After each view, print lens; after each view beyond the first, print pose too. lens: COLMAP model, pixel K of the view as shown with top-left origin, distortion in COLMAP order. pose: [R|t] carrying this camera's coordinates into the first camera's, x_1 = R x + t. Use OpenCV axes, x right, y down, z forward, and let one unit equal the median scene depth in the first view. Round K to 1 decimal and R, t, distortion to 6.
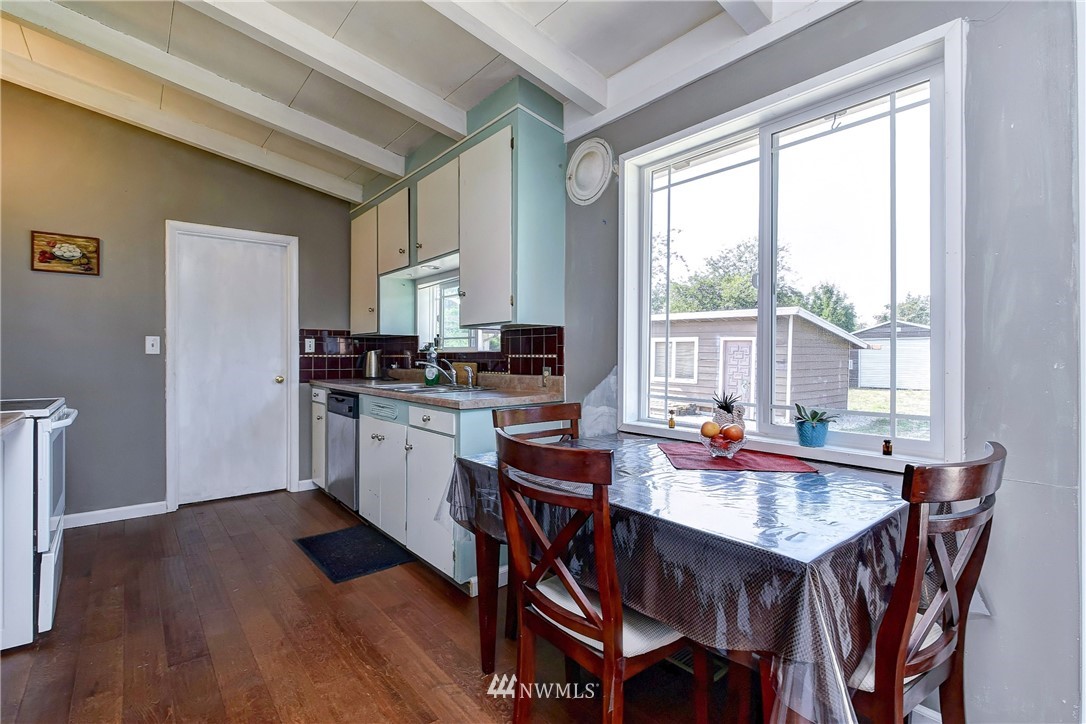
lens RADIAL K [[493.1, 0, 533.6], [0, 493.1, 360.4], [0, 0, 1]] dist [0.003221, -0.003144]
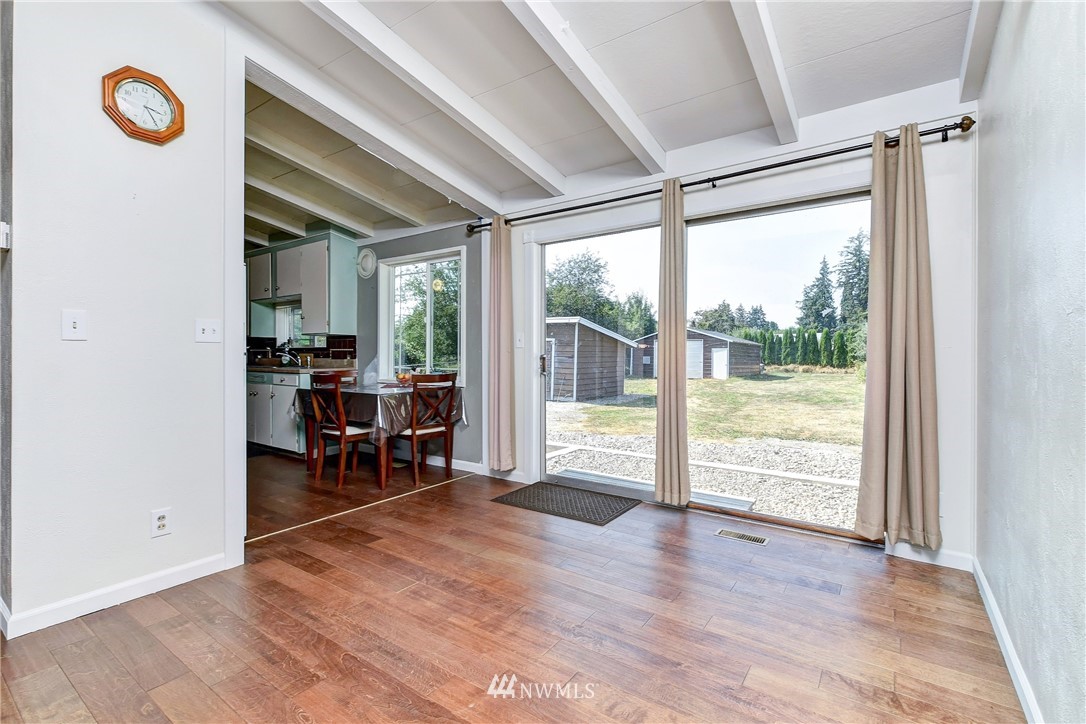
lens RADIAL K [[493.1, 0, 540.4], [0, 493.1, 357.3], [0, 0, 1]] dist [0.003221, -0.003144]
pose [[0.963674, -0.000818, 0.267080, 0.204062], [0.001327, 0.999998, -0.001725, 0.022527], [-0.267078, 0.002017, 0.963673, -0.964627]]
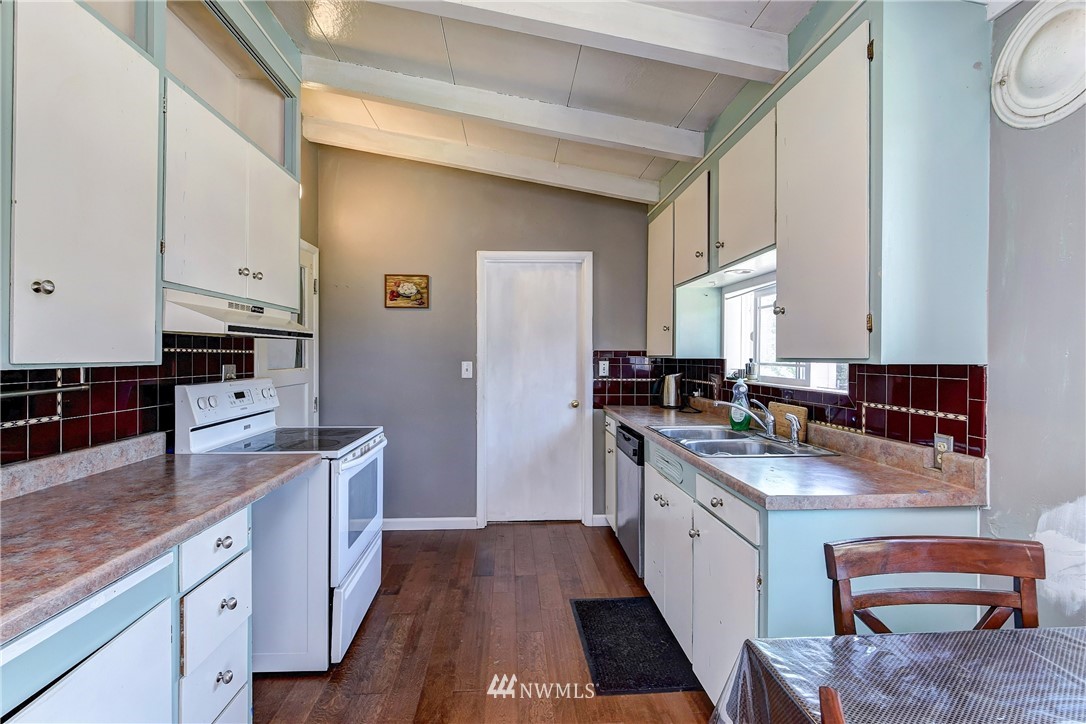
lens RADIAL K [[502.1, 0, 540.3], [0, 502.1, 358.3], [0, 0, 1]] dist [0.002480, -0.003426]
pose [[0.812343, 0.003256, -0.583171, -0.010502], [-0.005664, 0.999981, -0.002306, -0.057904], [0.583153, 0.005177, 0.812346, 0.225826]]
